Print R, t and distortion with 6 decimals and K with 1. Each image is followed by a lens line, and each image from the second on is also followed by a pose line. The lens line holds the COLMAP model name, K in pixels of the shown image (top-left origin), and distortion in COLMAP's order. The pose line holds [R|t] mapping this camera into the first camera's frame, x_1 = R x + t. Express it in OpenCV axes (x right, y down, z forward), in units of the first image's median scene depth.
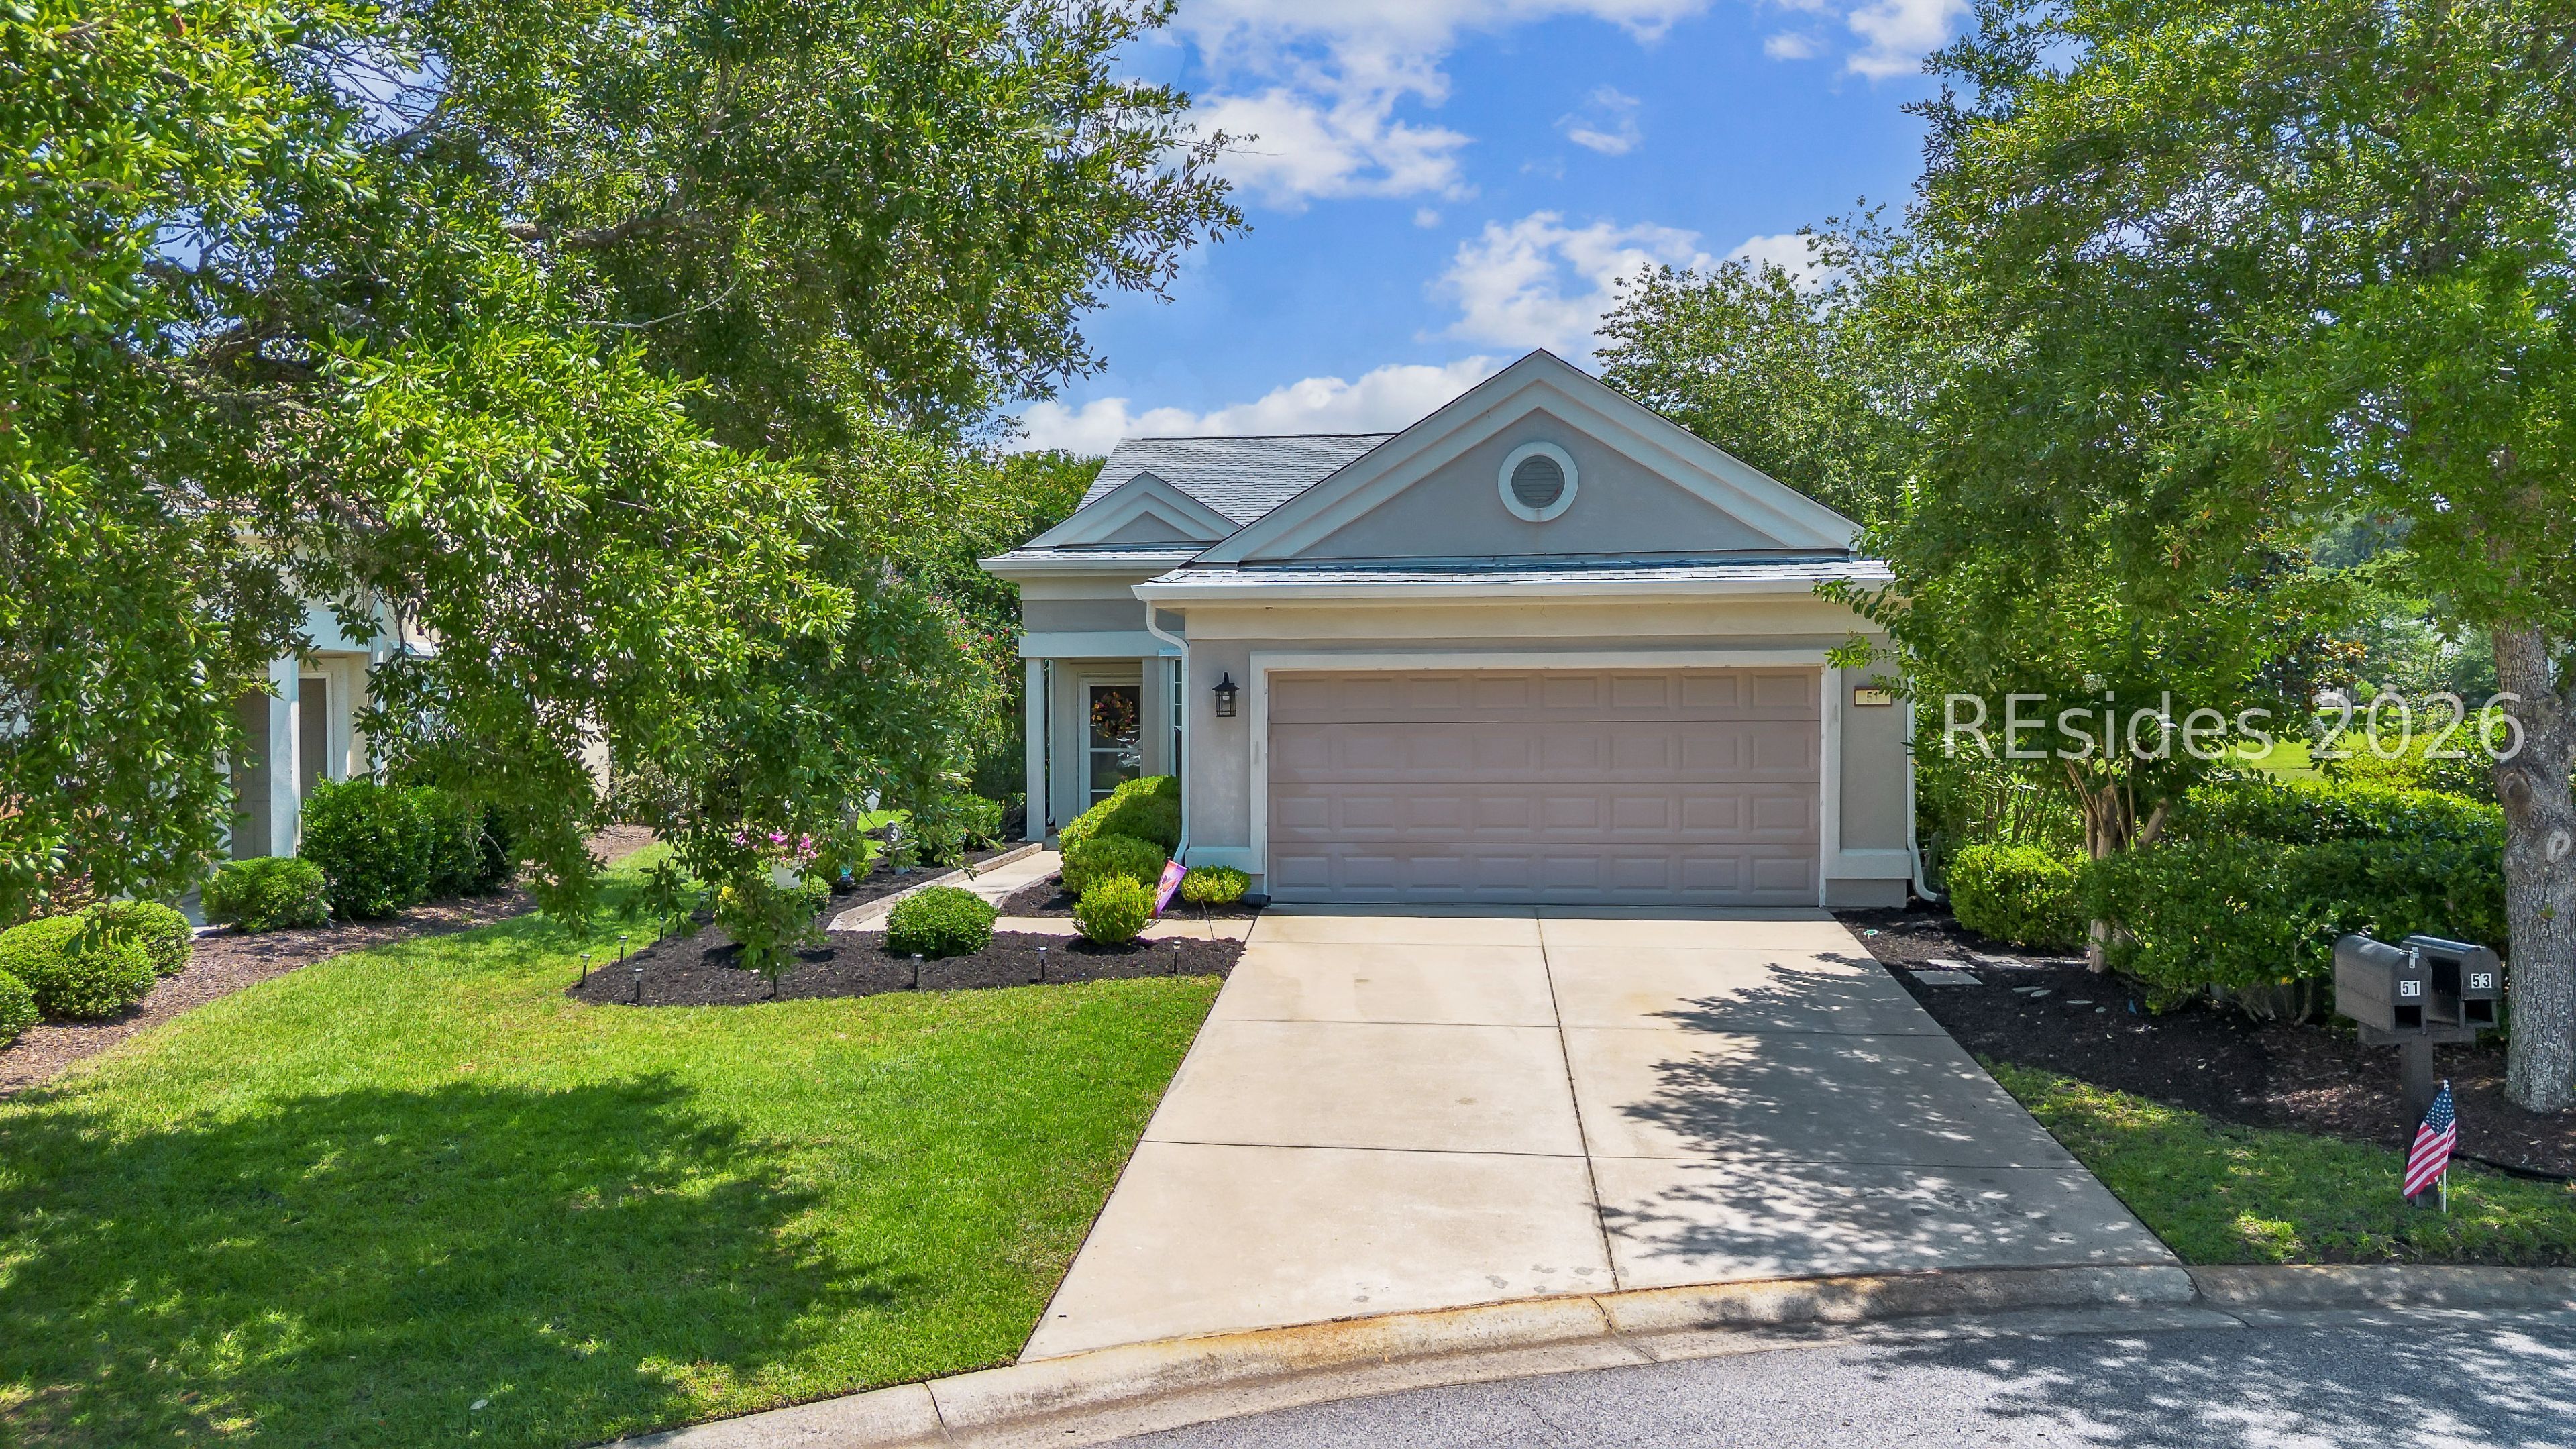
lens RADIAL K [[1821.7, 0, 1280.1], [0, 1821.7, 735.6], [0, 0, 1]] dist [0.072760, -0.074576]
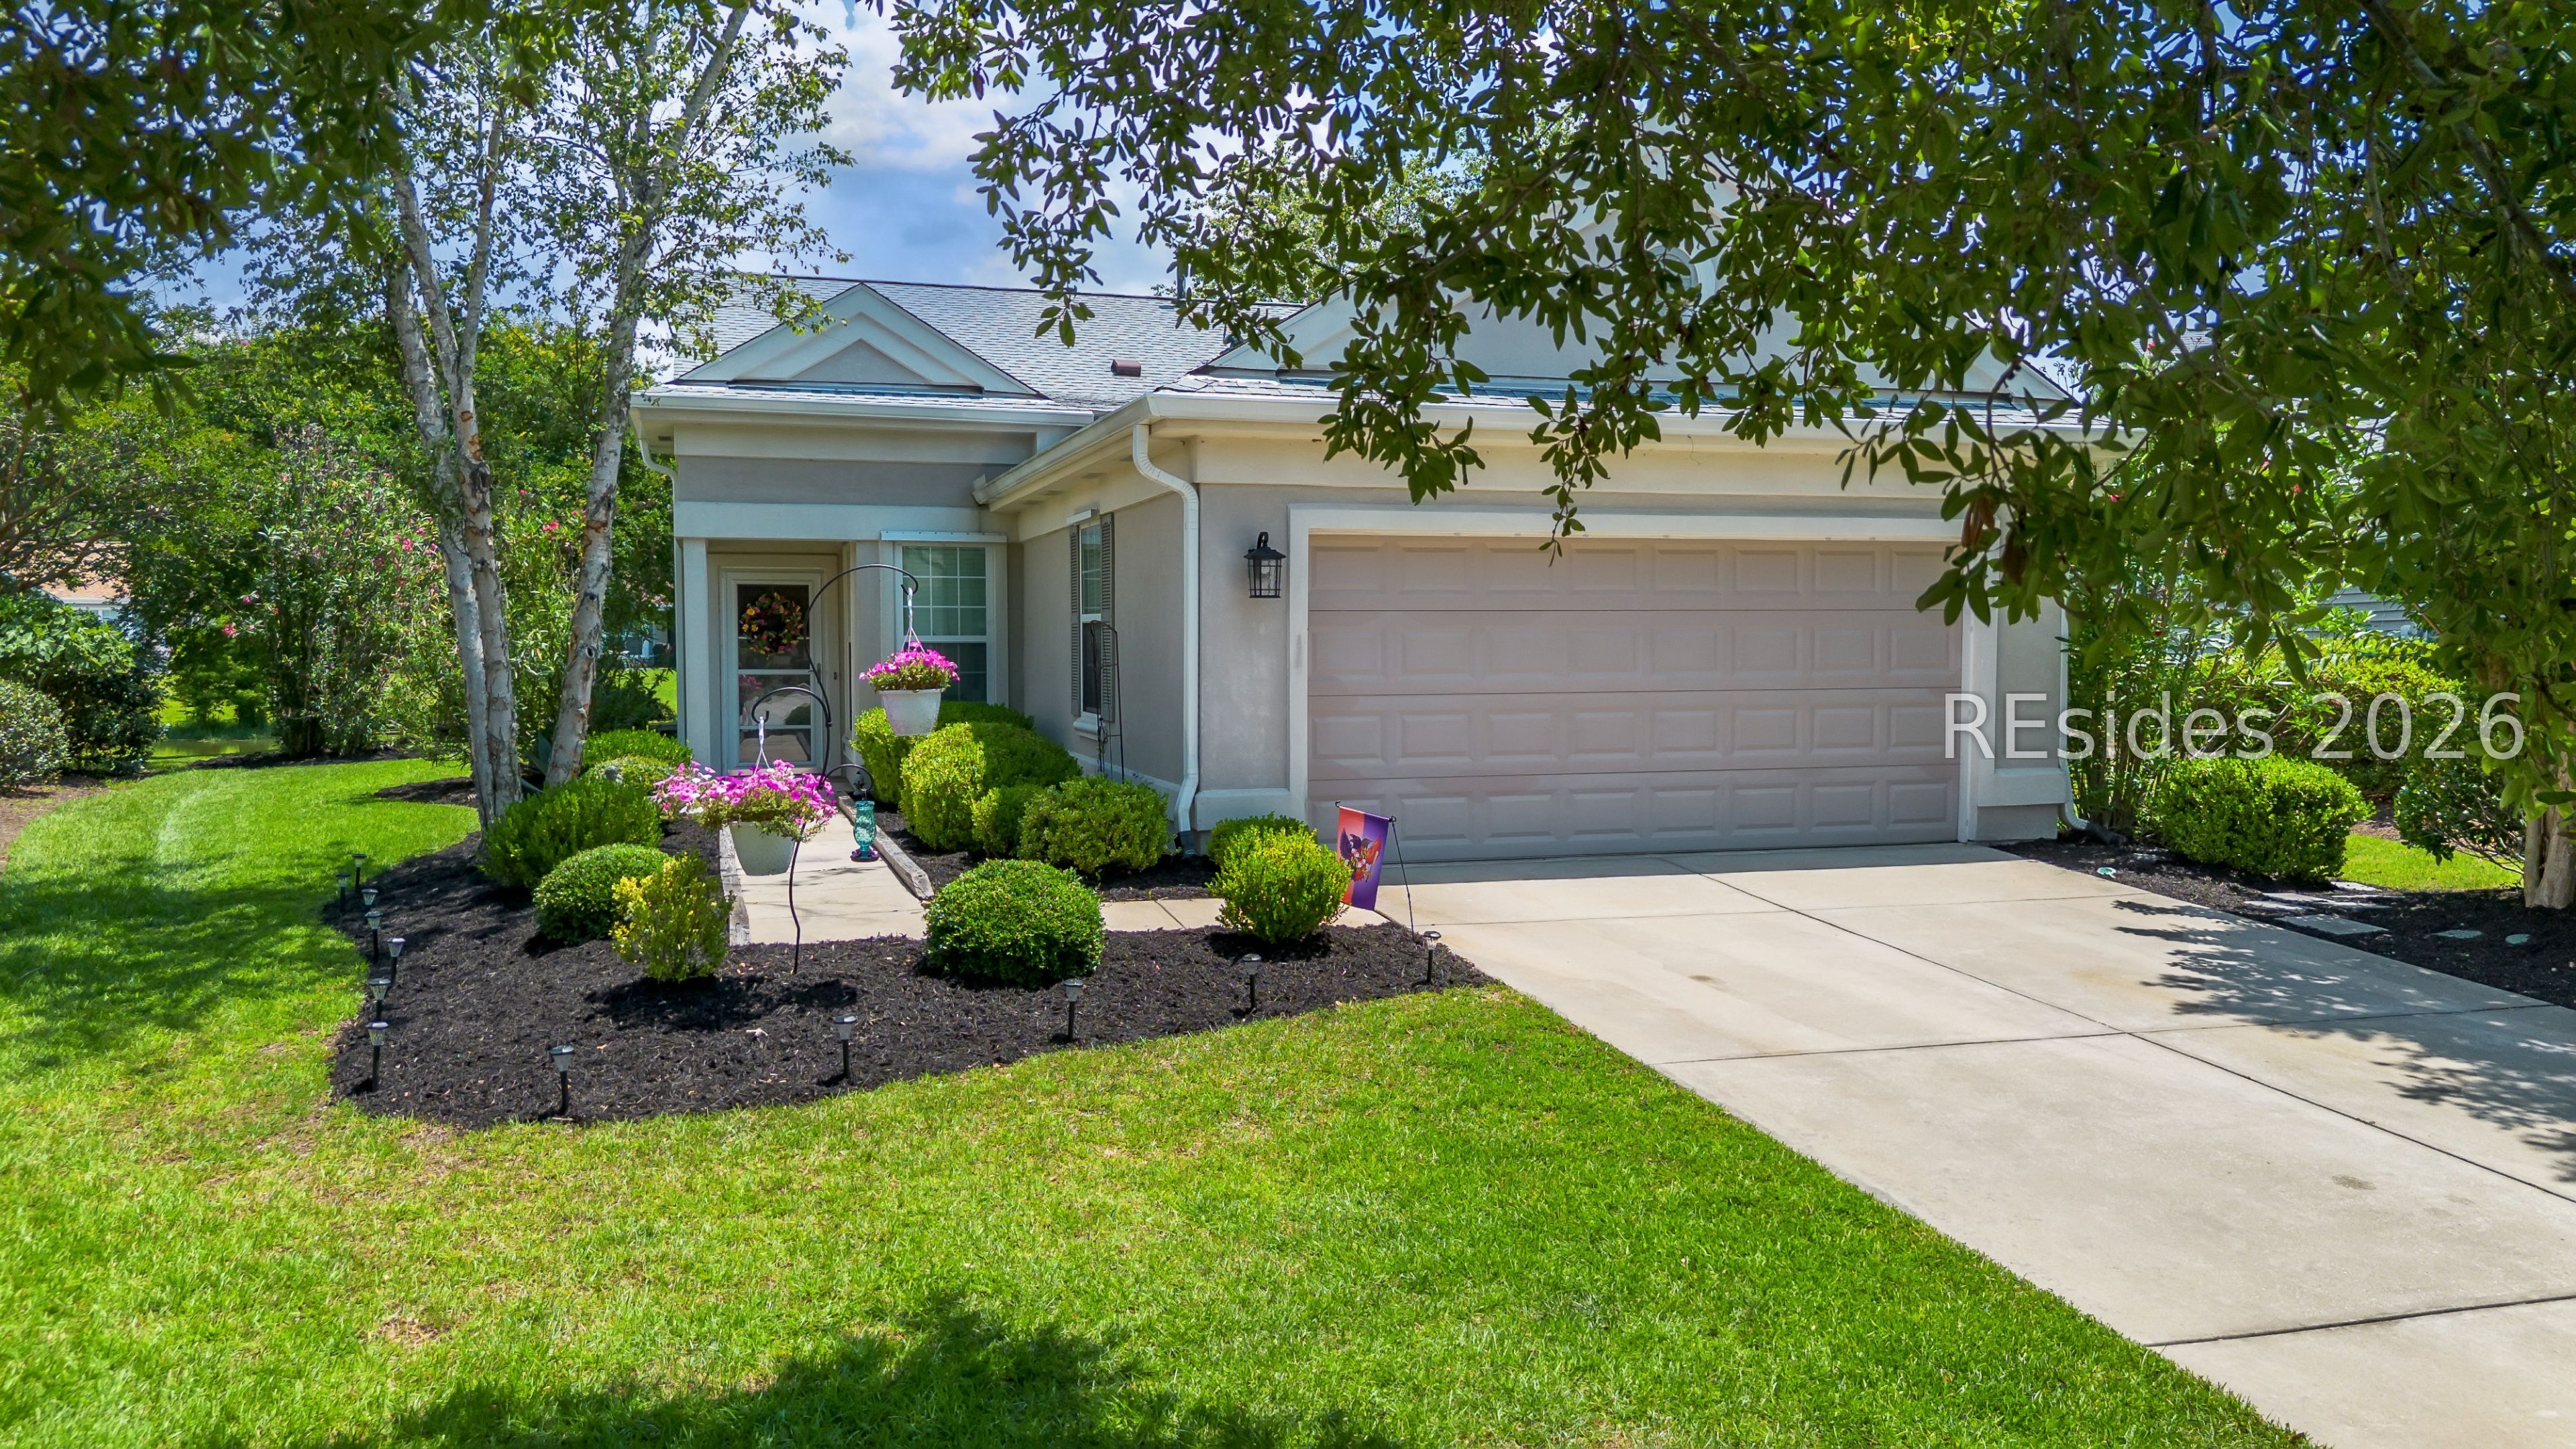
lens RADIAL K [[1821.7, 0, 1280.1], [0, 1821.7, 735.6], [0, 0, 1]] dist [0.072760, -0.074576]
pose [[0.925083, -0.015800, 0.379436, -0.318060], [0.006086, 0.999623, 0.026788, 0.025972], [-0.379716, -0.022472, 0.924830, 0.409932]]
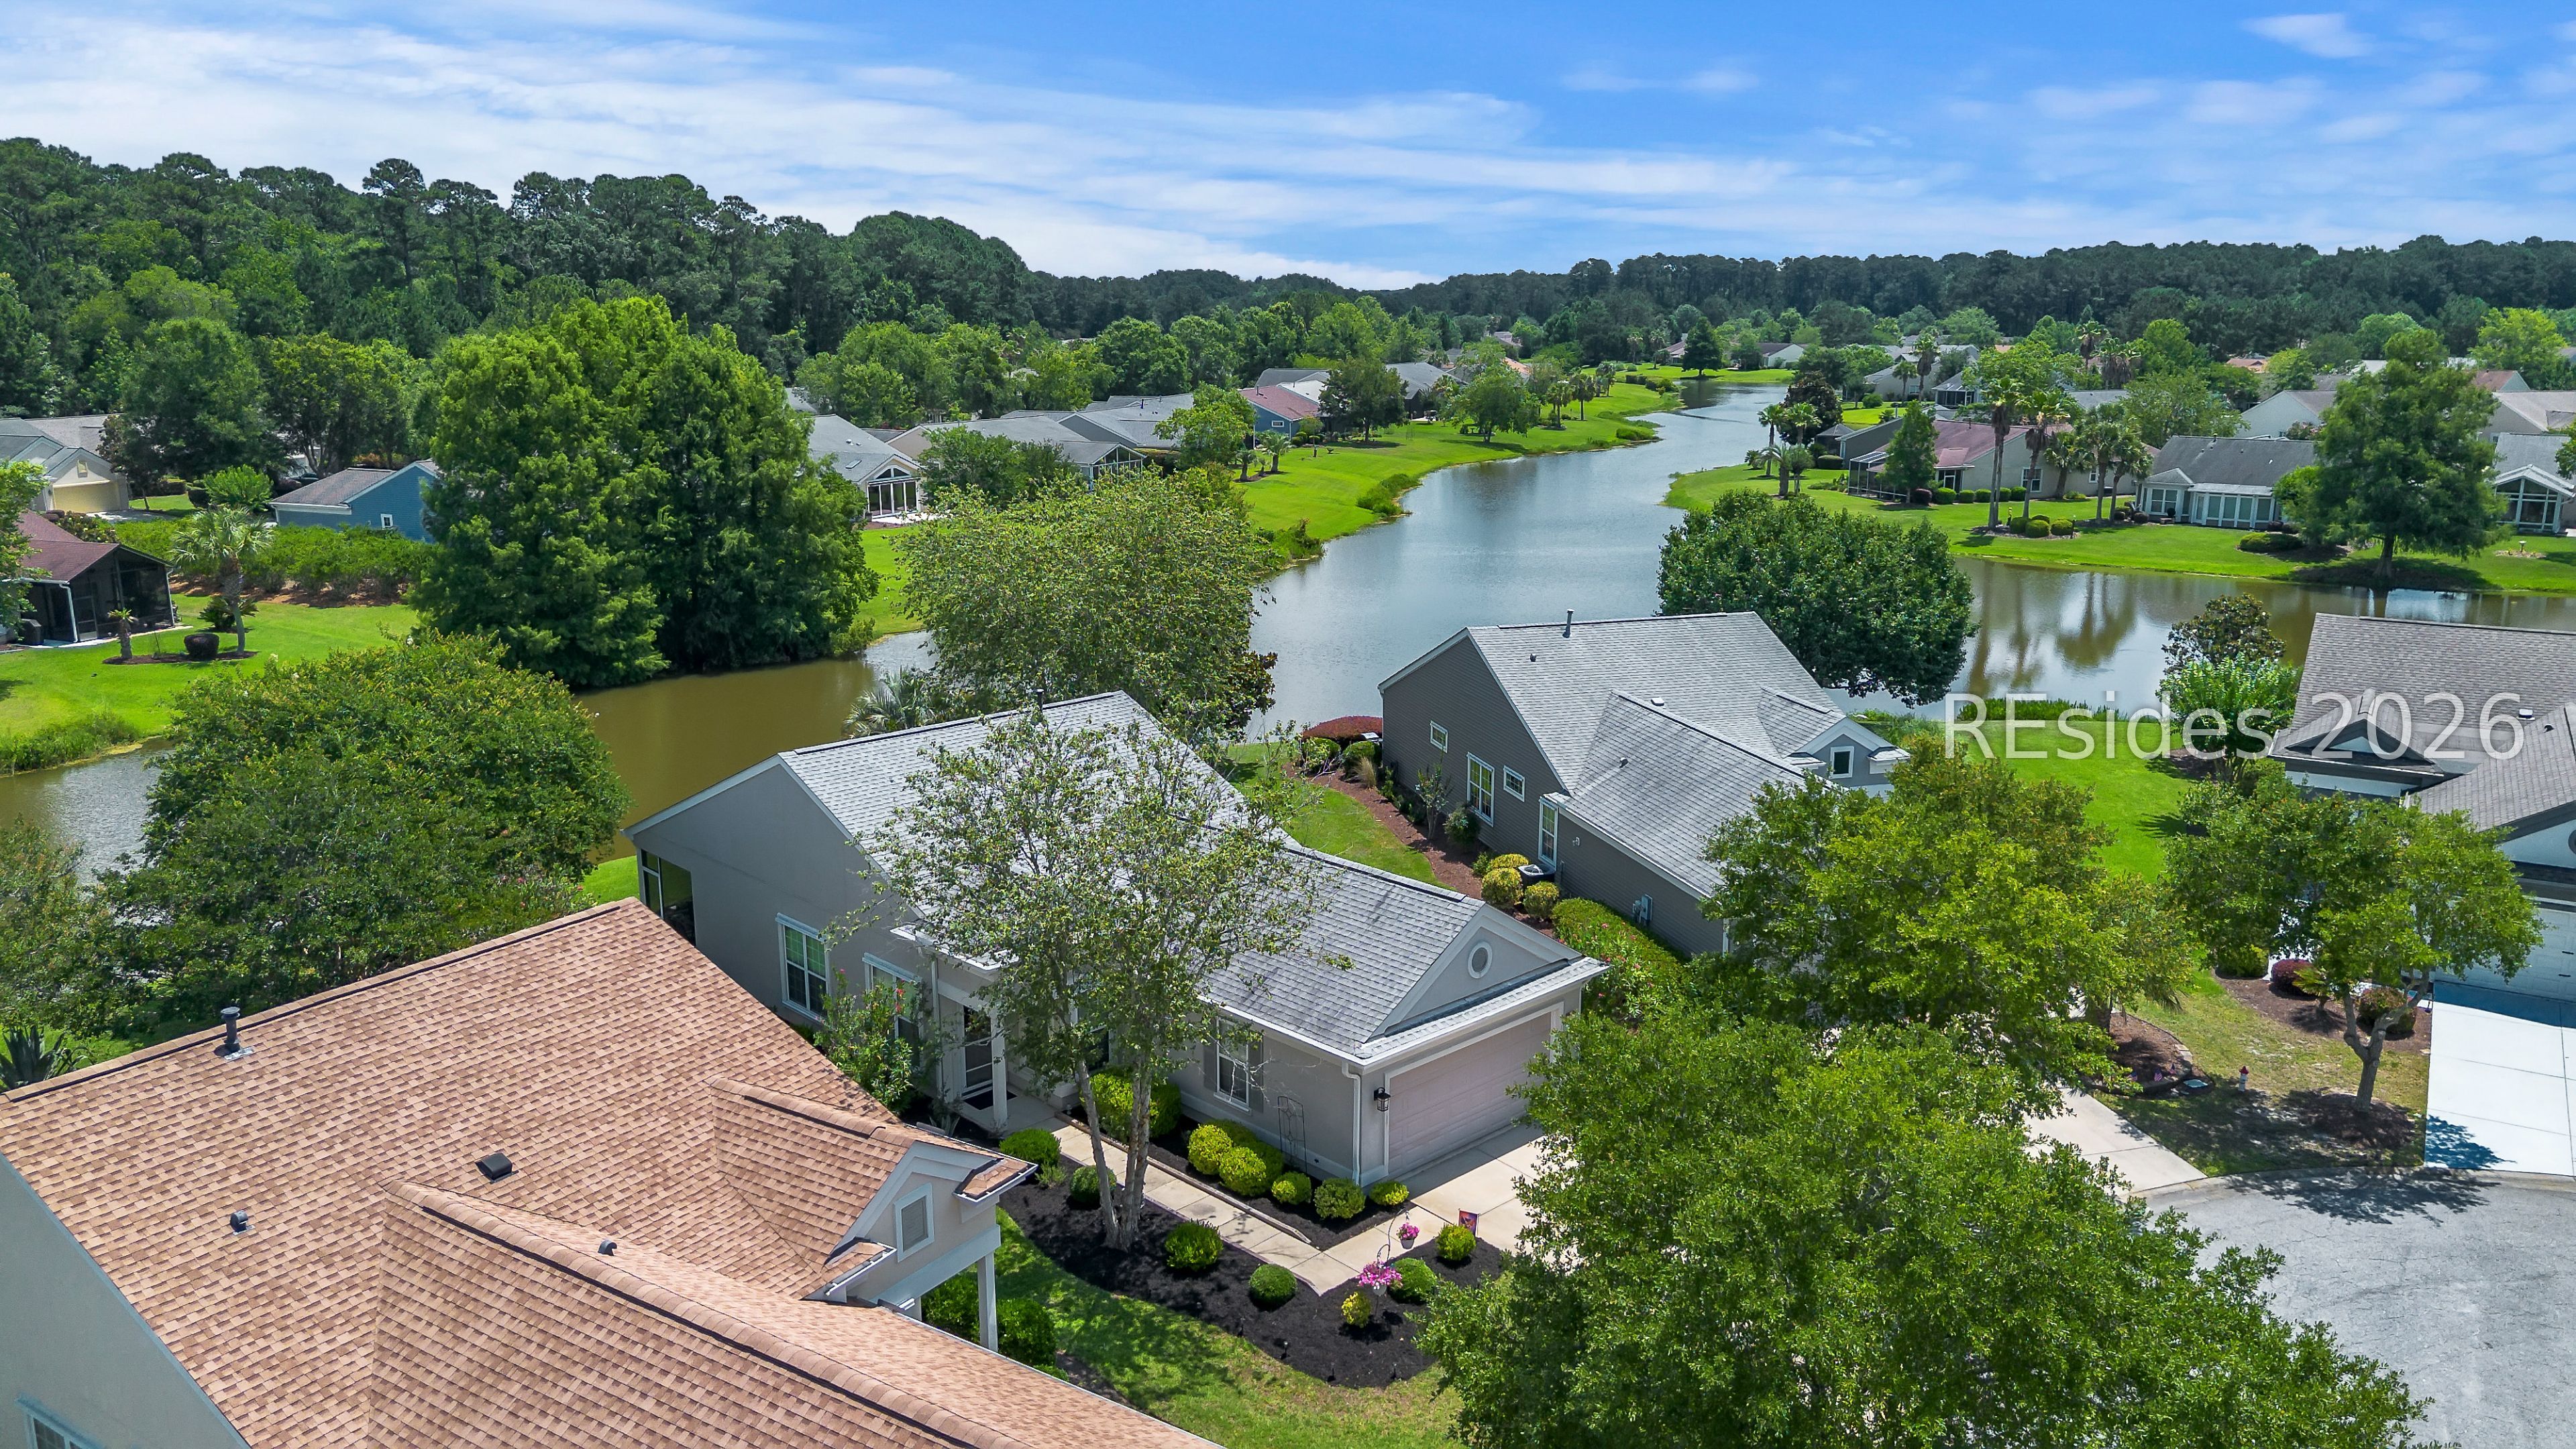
lens RADIAL K [[1821.7, 0, 1280.1], [0, 1821.7, 735.6], [0, 0, 1]] dist [0.072760, -0.074576]
pose [[0.659905, -0.166463, 0.732677, -1.700041], [0.014647, 0.977813, 0.208965, -0.940277], [-0.751206, -0.127166, 0.647702, -0.194121]]
